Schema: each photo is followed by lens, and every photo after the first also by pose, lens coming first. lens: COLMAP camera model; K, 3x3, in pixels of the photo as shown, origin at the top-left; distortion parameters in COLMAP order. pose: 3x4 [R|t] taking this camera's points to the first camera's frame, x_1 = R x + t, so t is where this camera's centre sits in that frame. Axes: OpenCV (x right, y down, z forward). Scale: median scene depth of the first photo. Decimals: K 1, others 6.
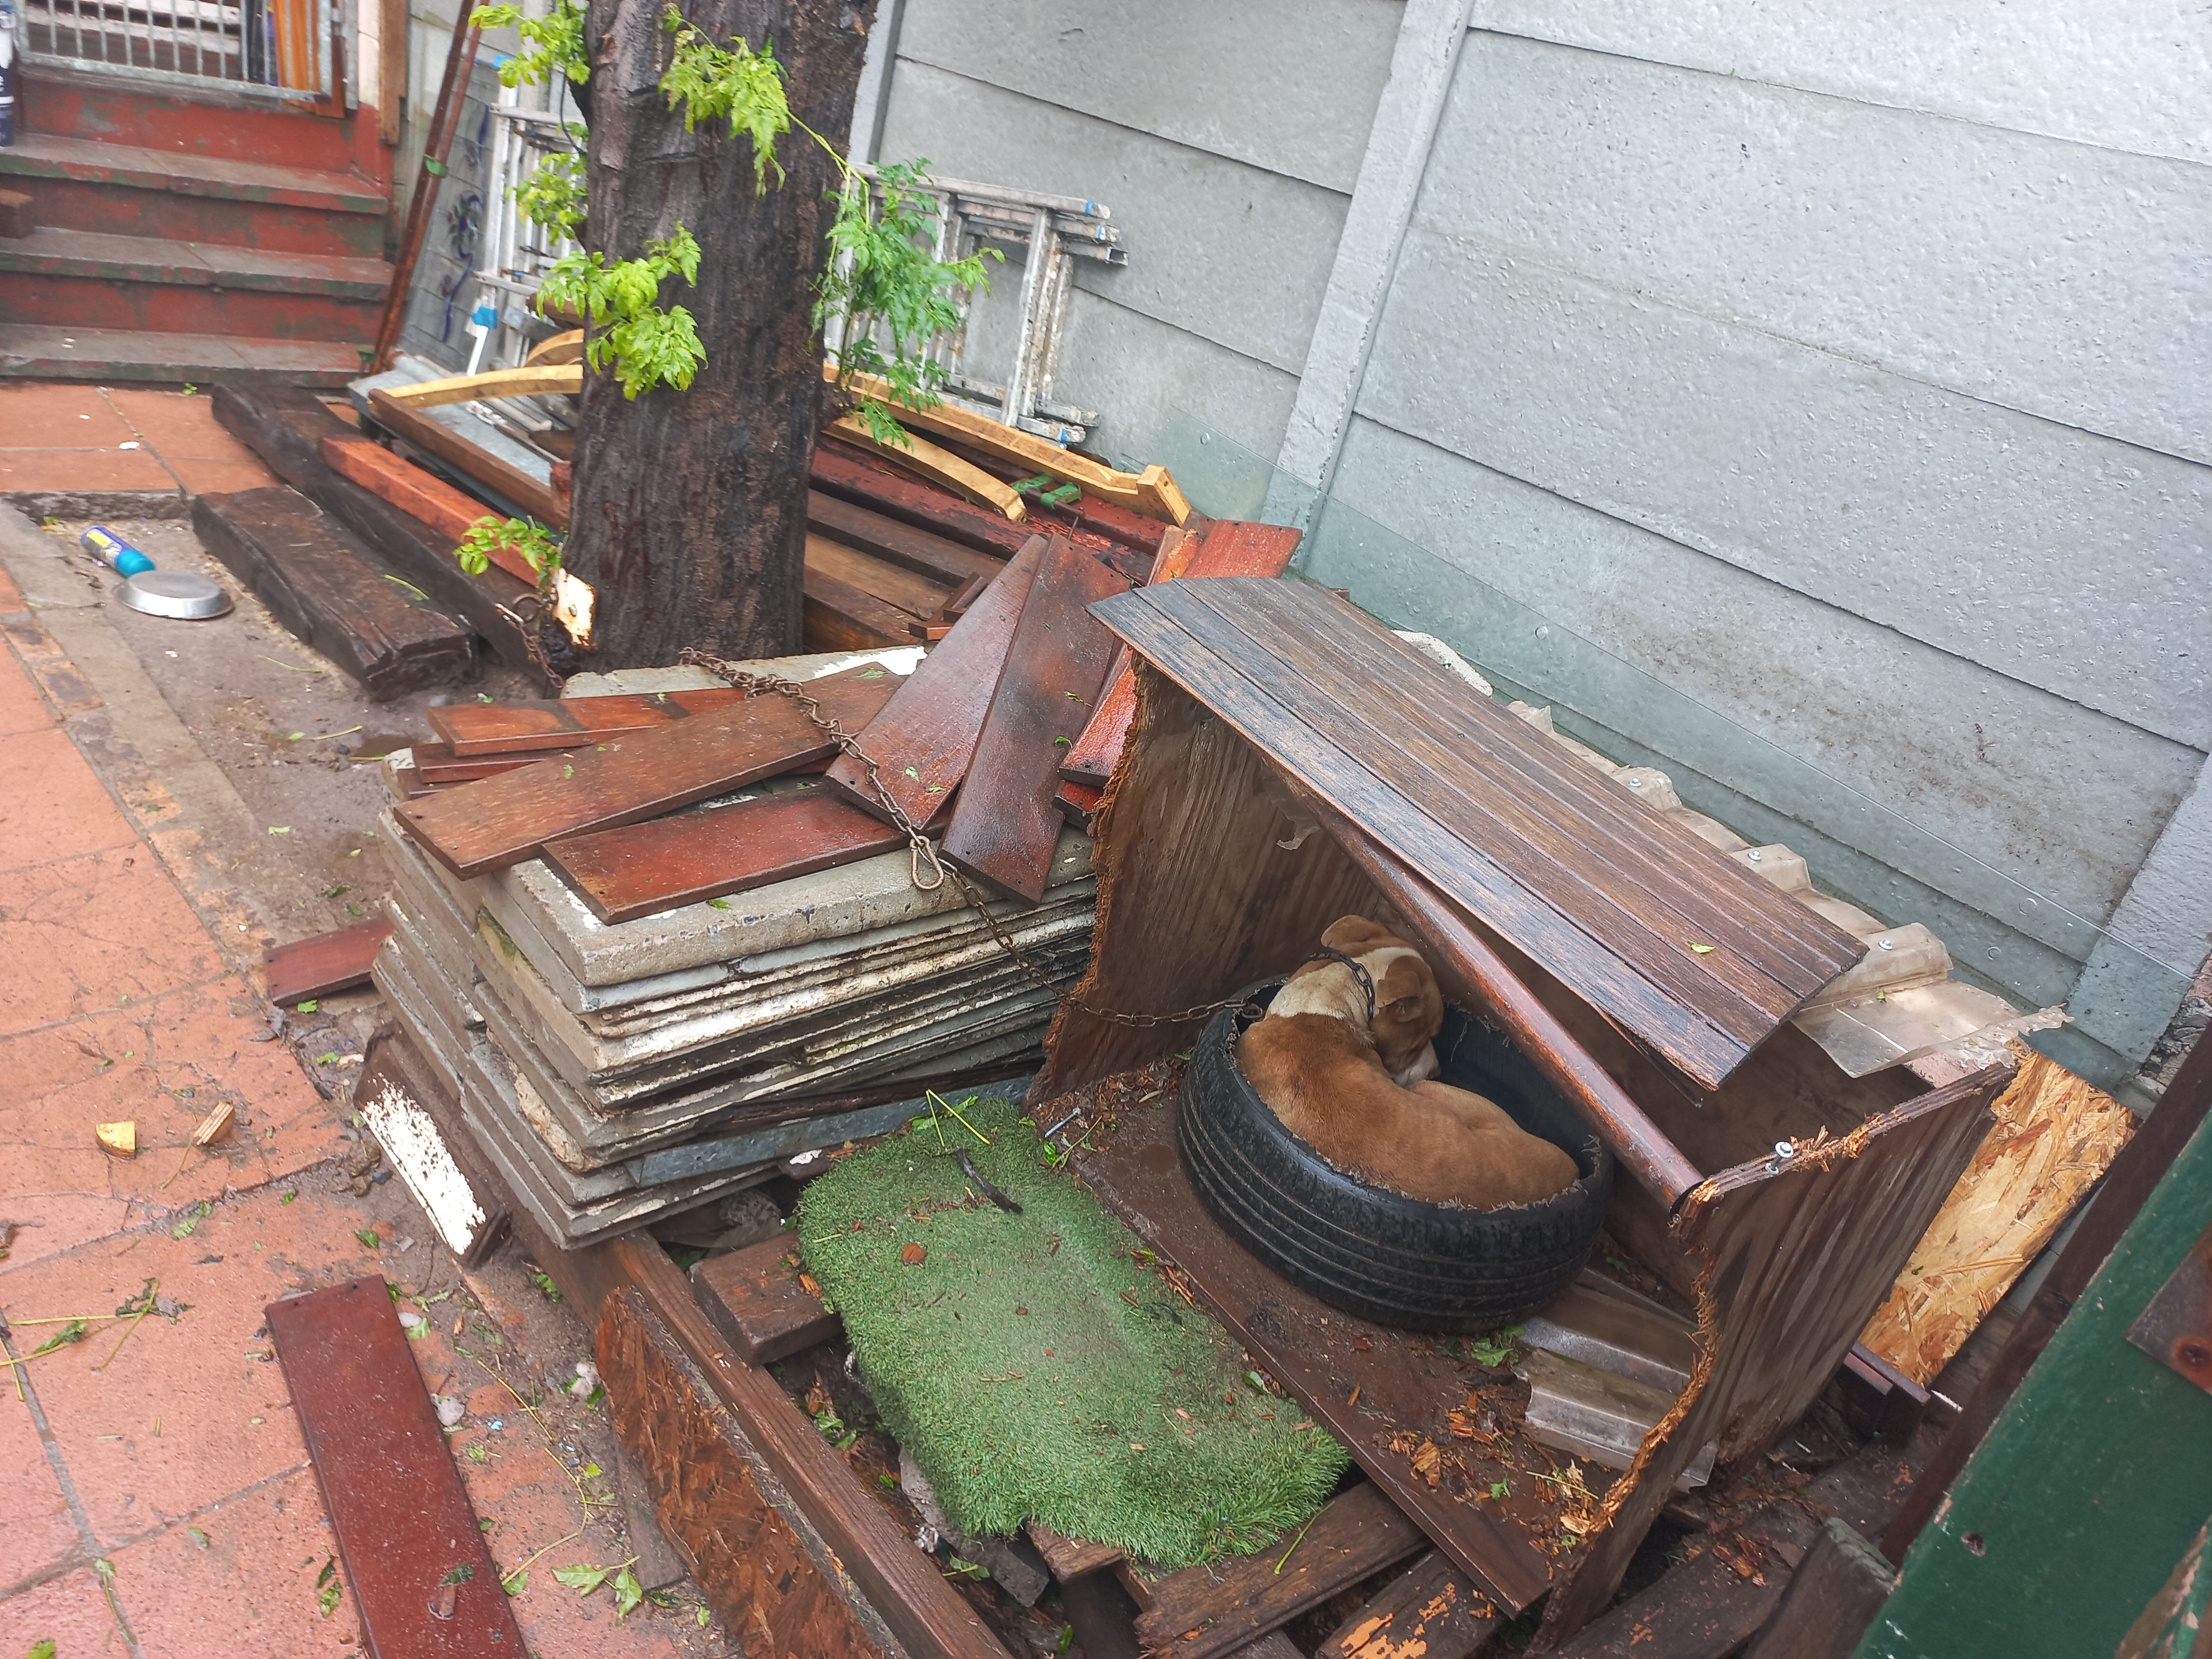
lens RADIAL K [[1590.9, 0, 1094.0], [0, 1590.9, 832.8], [0, 0, 1]] dist [0.066608, -0.041067]
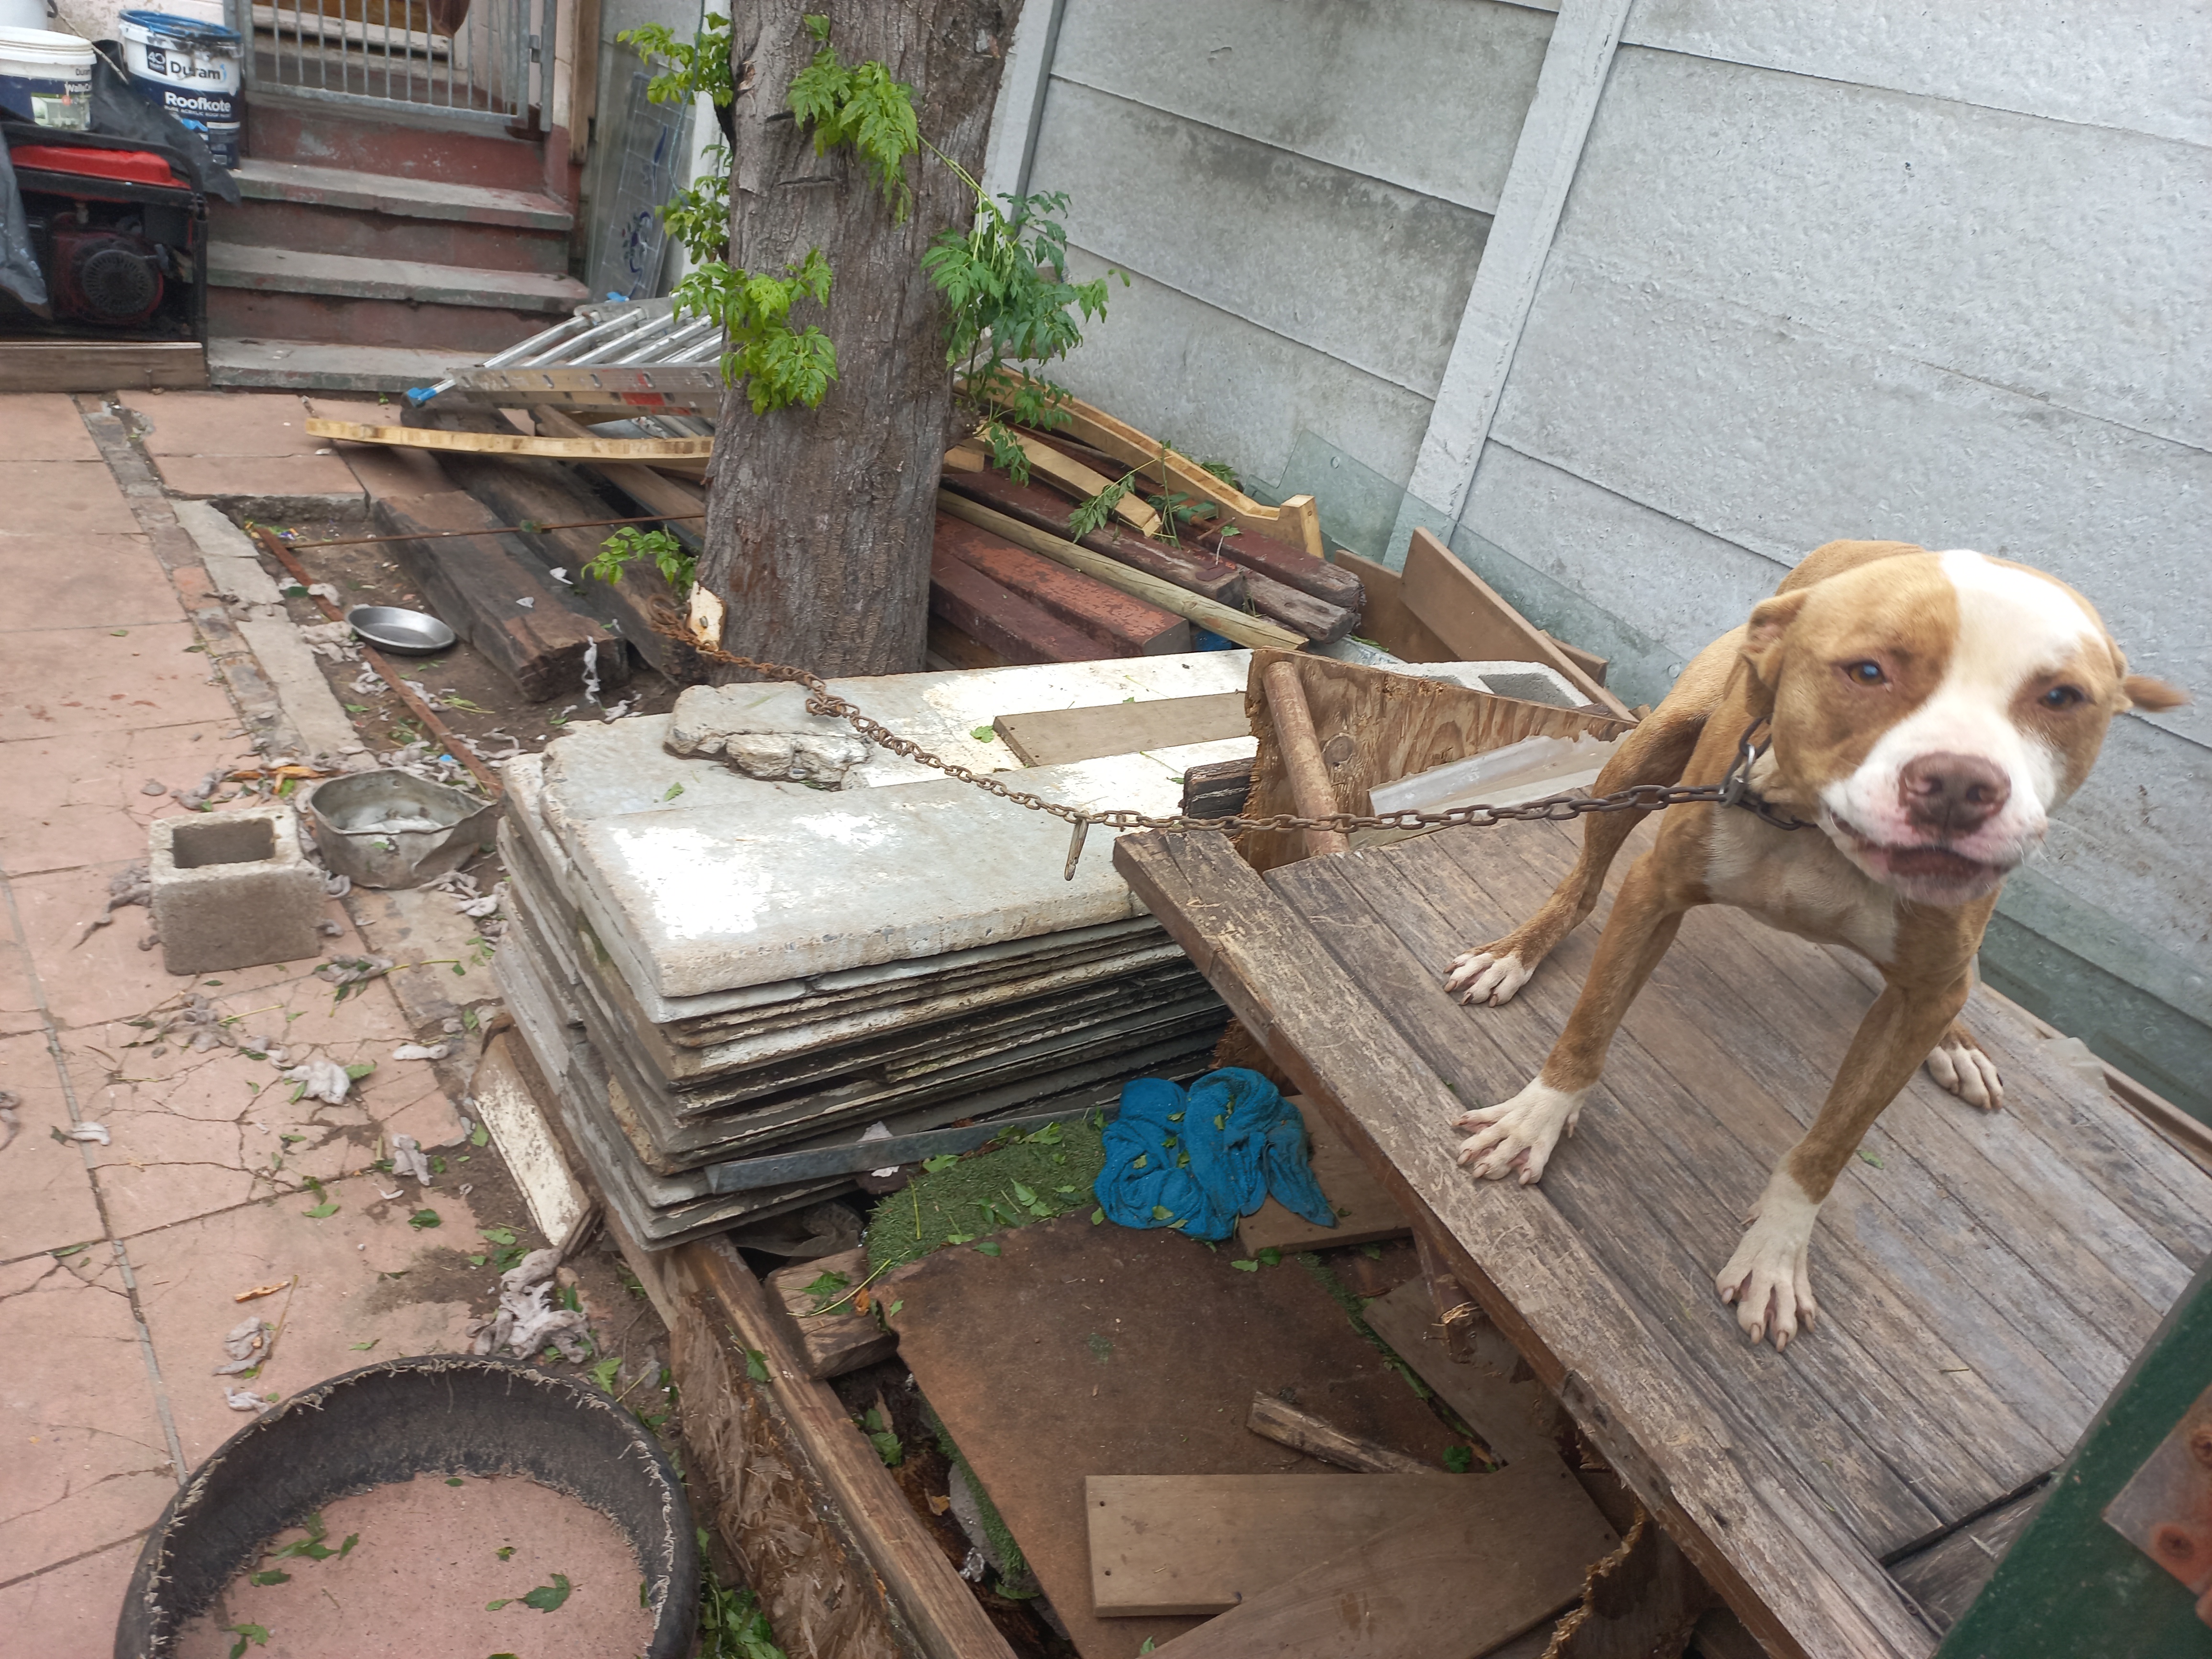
lens RADIAL K [[1590.9, 0, 1093.1], [0, 1590.9, 840.0], [0, 0, 1]] dist [0.066608, -0.041067]
pose [[0.993752, 0.040255, -0.104097, 0.045889], [-0.040484, 0.999180, -0.000091, -0.012145], [0.104008, 0.004305, 0.994567, 0.011404]]
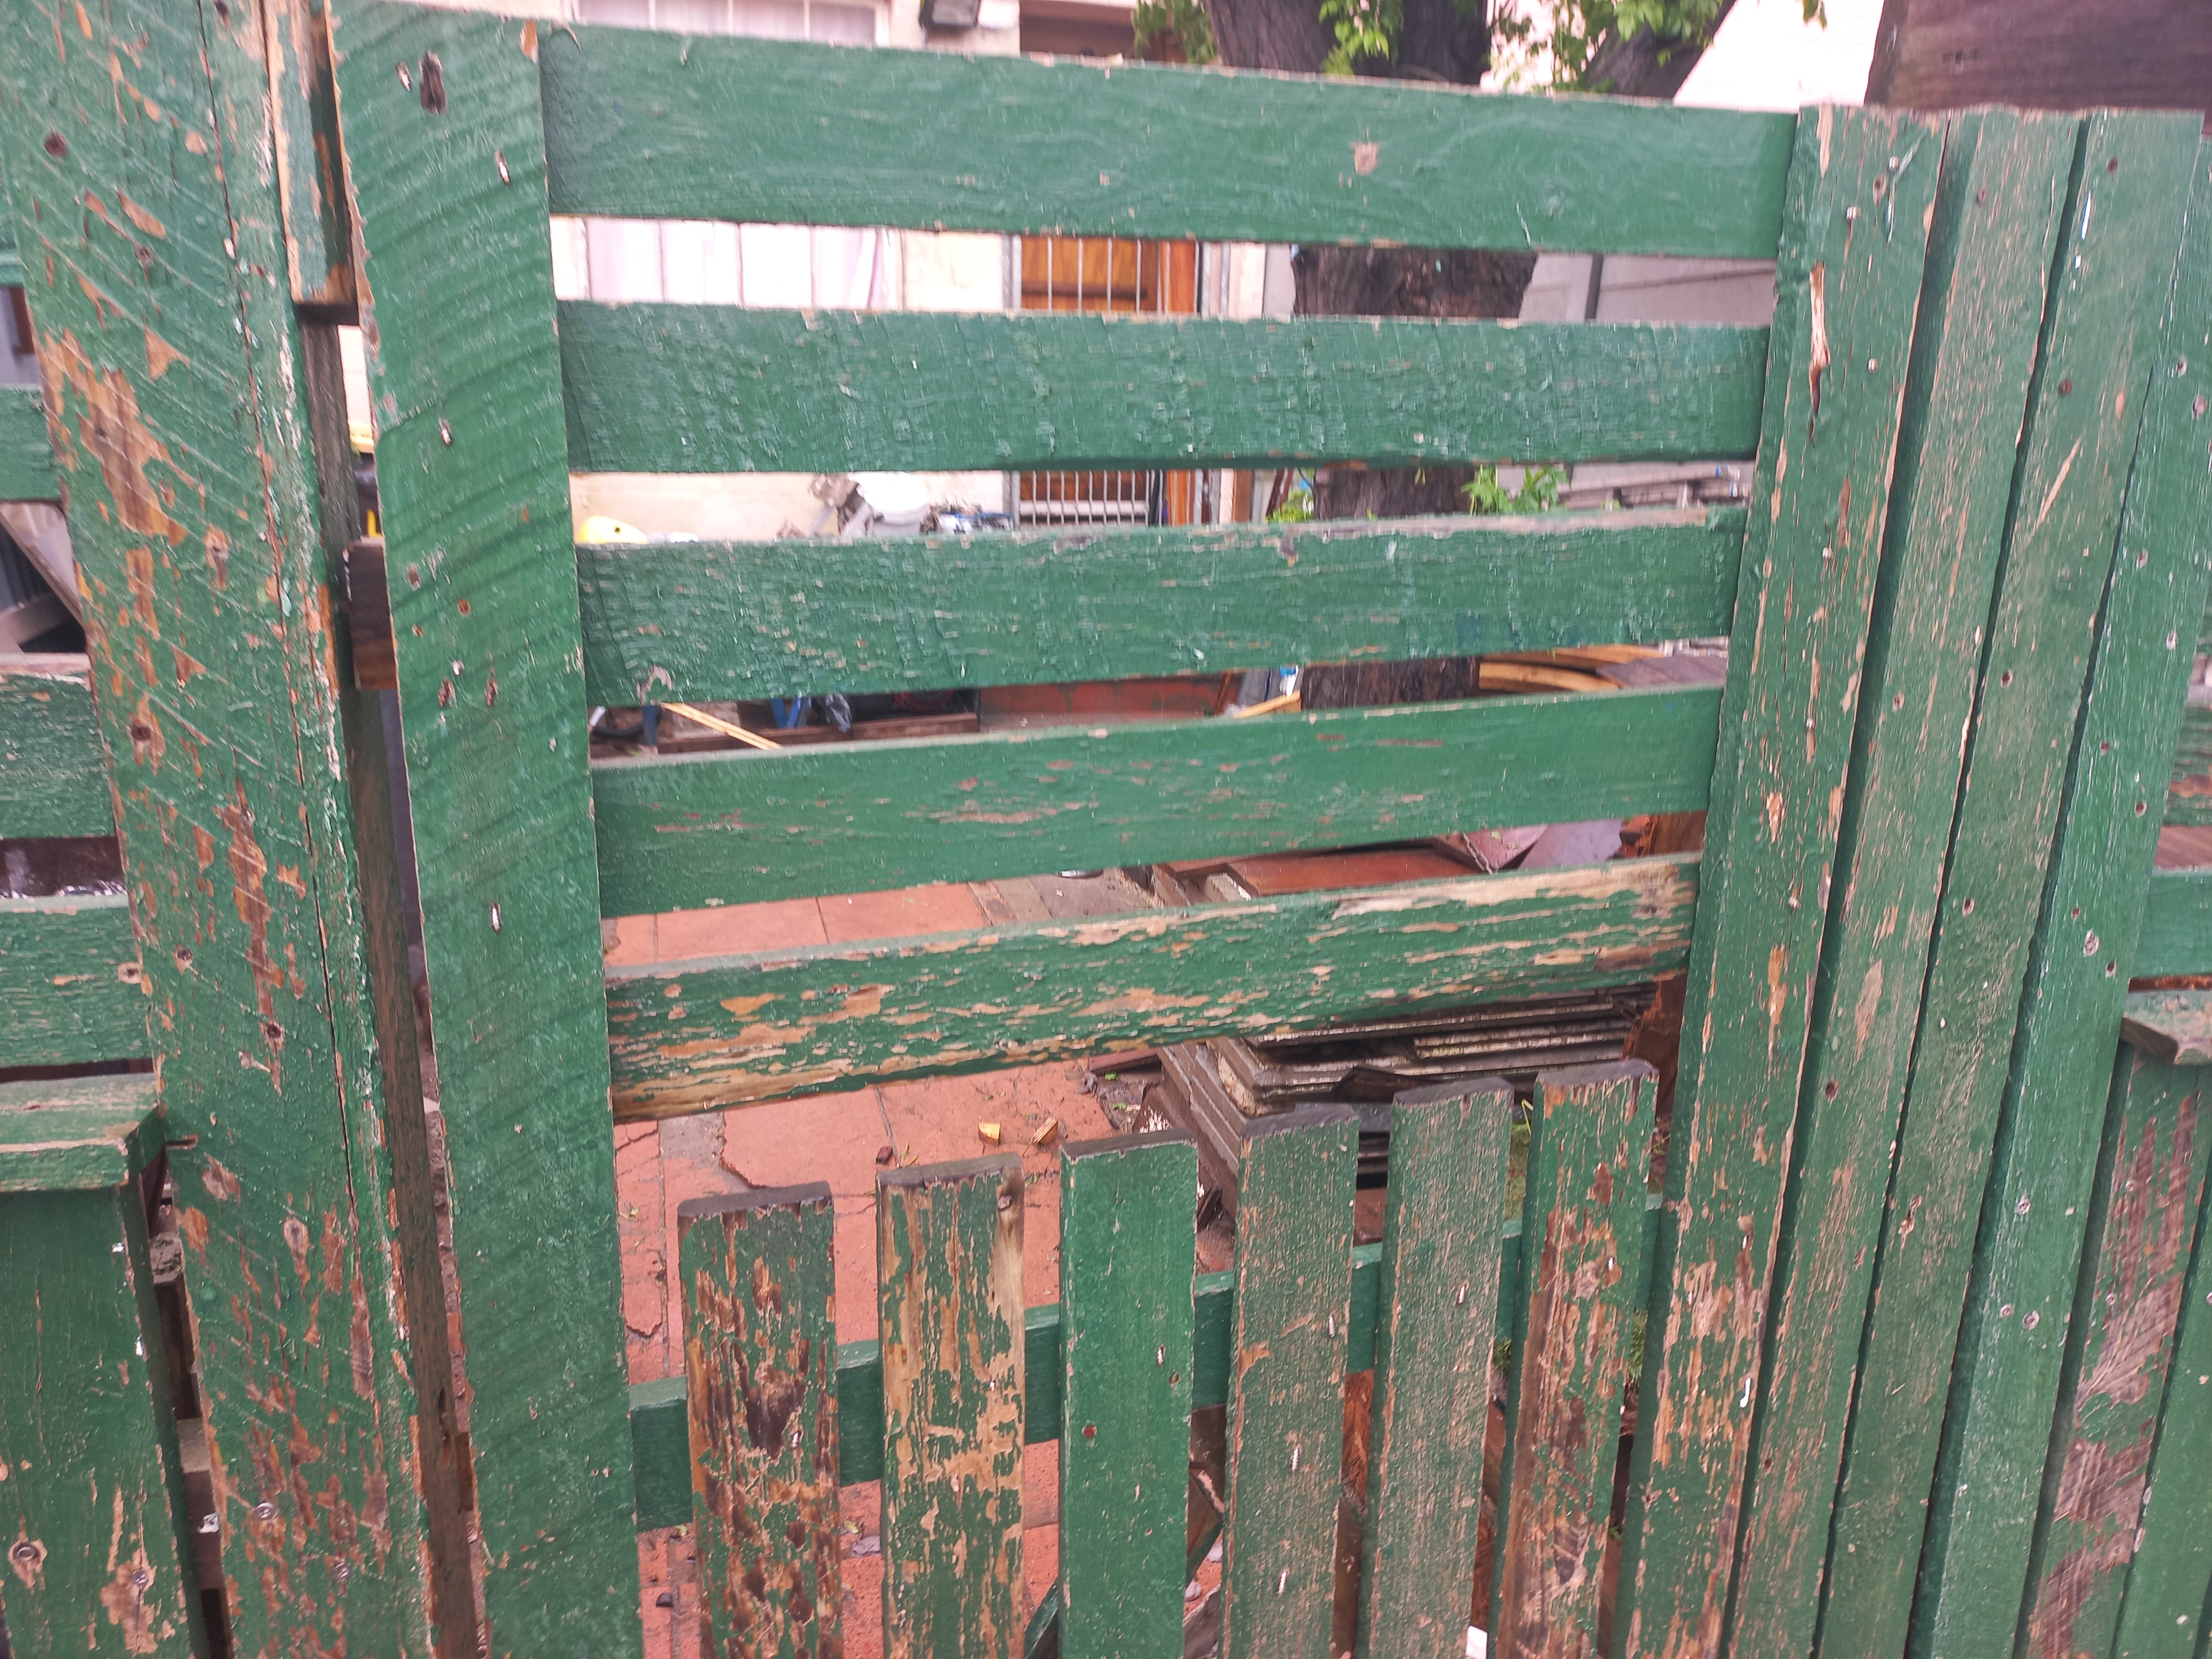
lens RADIAL K [[1590.9, 0, 1129.3], [0, 1590.9, 872.4], [0, 0, 1]] dist [0.066608, -0.041067]
pose [[0.877851, -0.055754, -0.475677, 0.238849], [-0.062194, 0.971520, -0.228650, 0.303716], [0.474878, 0.230304, 0.849383, -0.258254]]
